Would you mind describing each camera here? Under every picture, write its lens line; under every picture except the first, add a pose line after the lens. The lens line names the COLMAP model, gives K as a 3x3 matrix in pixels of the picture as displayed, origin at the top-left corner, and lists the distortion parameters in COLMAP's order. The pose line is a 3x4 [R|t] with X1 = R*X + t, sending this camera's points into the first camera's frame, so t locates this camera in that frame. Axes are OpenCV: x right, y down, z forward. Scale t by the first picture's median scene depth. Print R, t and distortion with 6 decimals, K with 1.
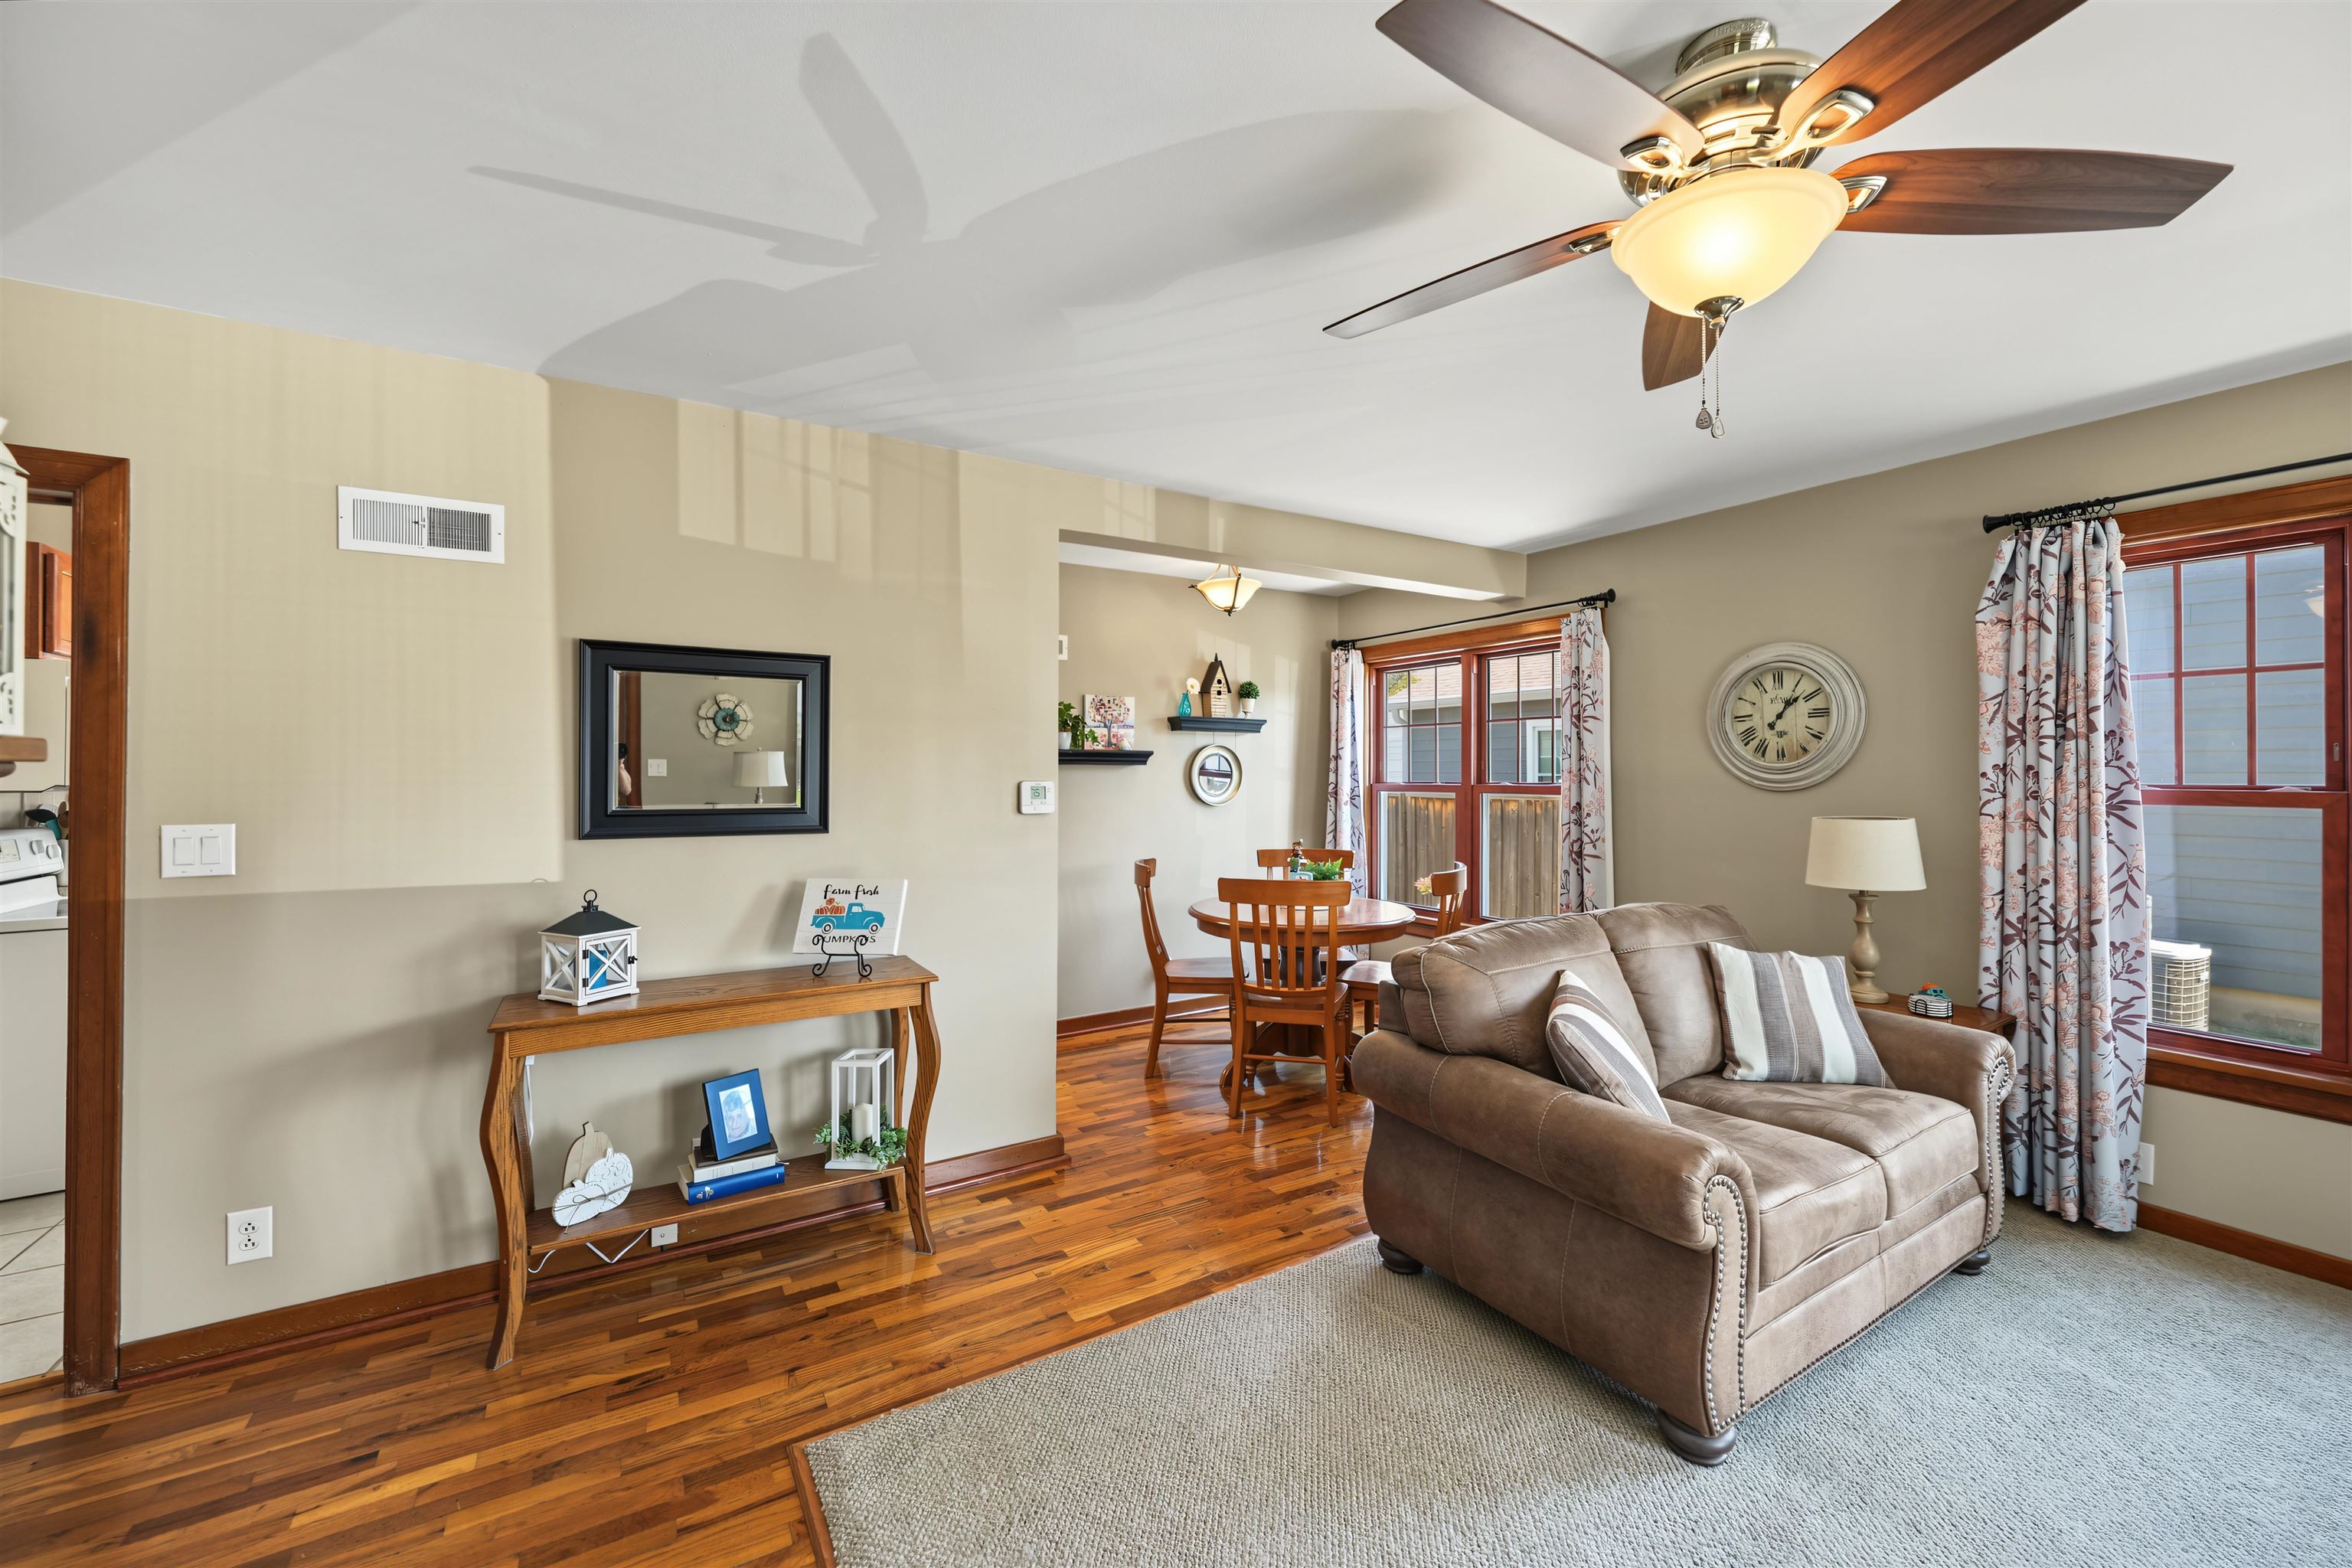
lens RADIAL K [[924.1, 0, 1188.8], [0, 924.1, 767.6], [0, 0, 1]] dist [-0.001504, 0.000017]
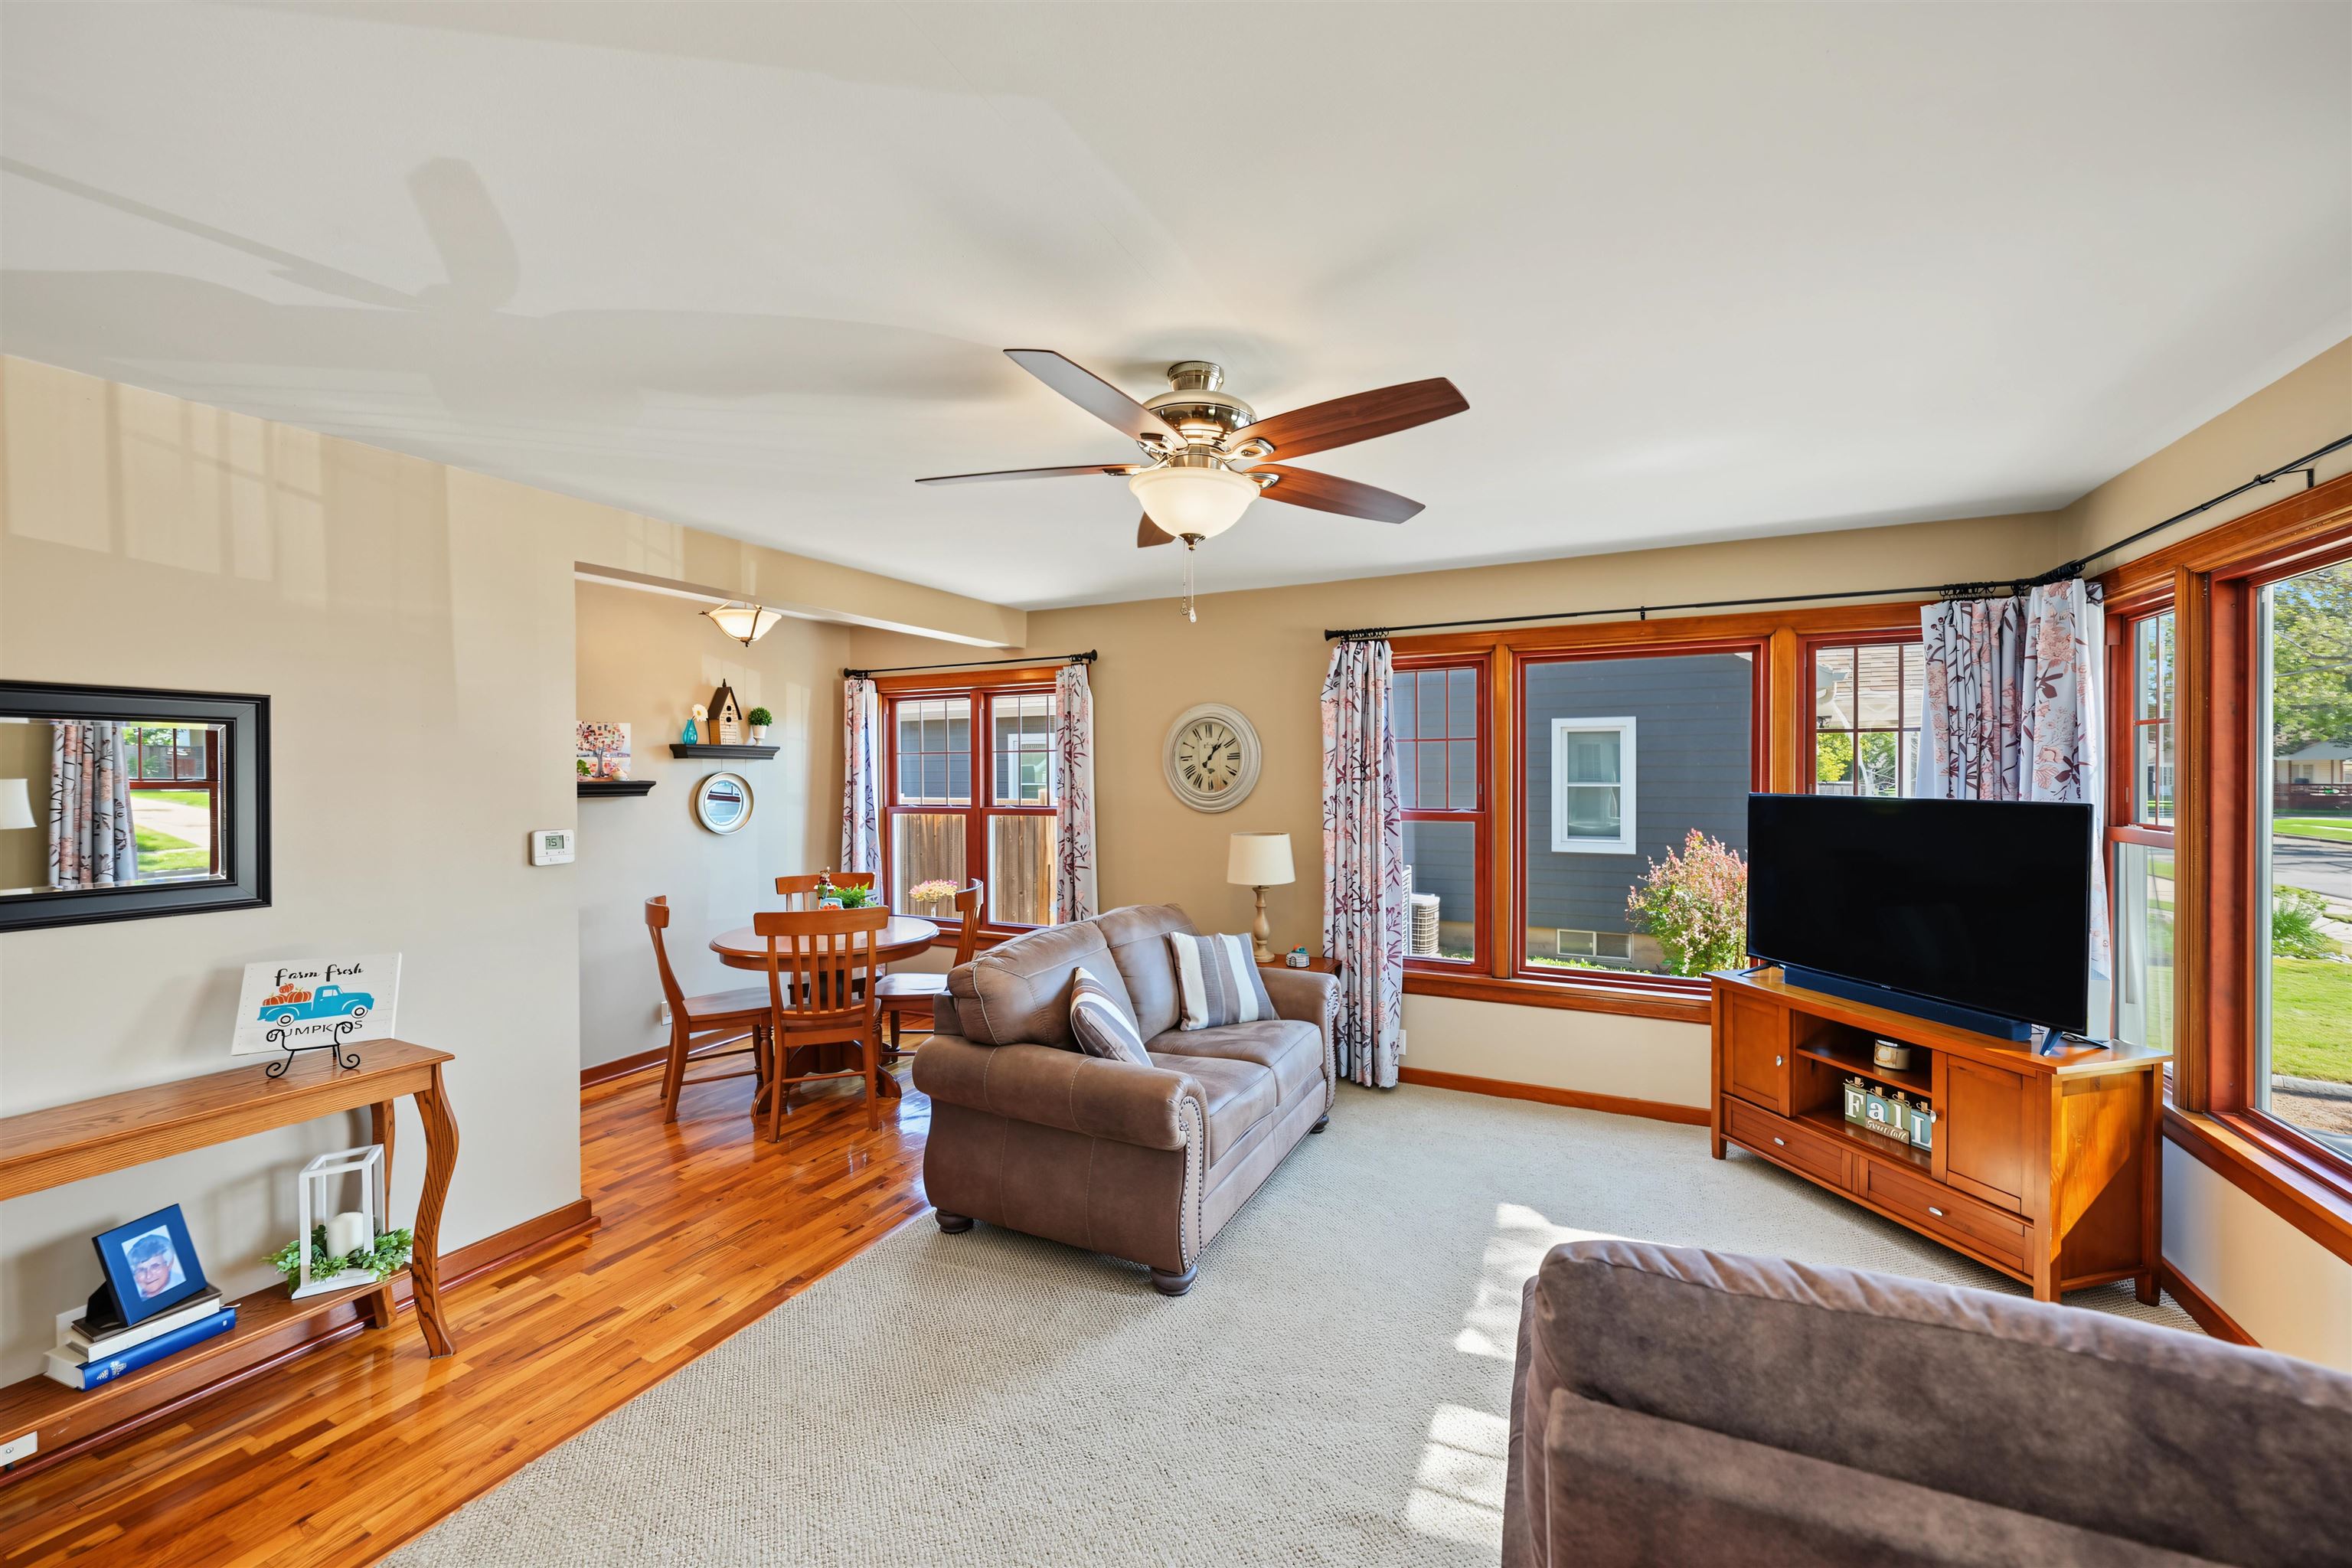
lens RADIAL K [[924.1, 0, 1188.8], [0, 924.1, 767.6], [0, 0, 1]] dist [-0.001504, 0.000017]
pose [[0.846024, -0.005518, 0.533116, -0.137087], [0.002464, 0.999976, 0.006440, -0.062204], [-0.533139, -0.004135, 0.846018, -0.164320]]
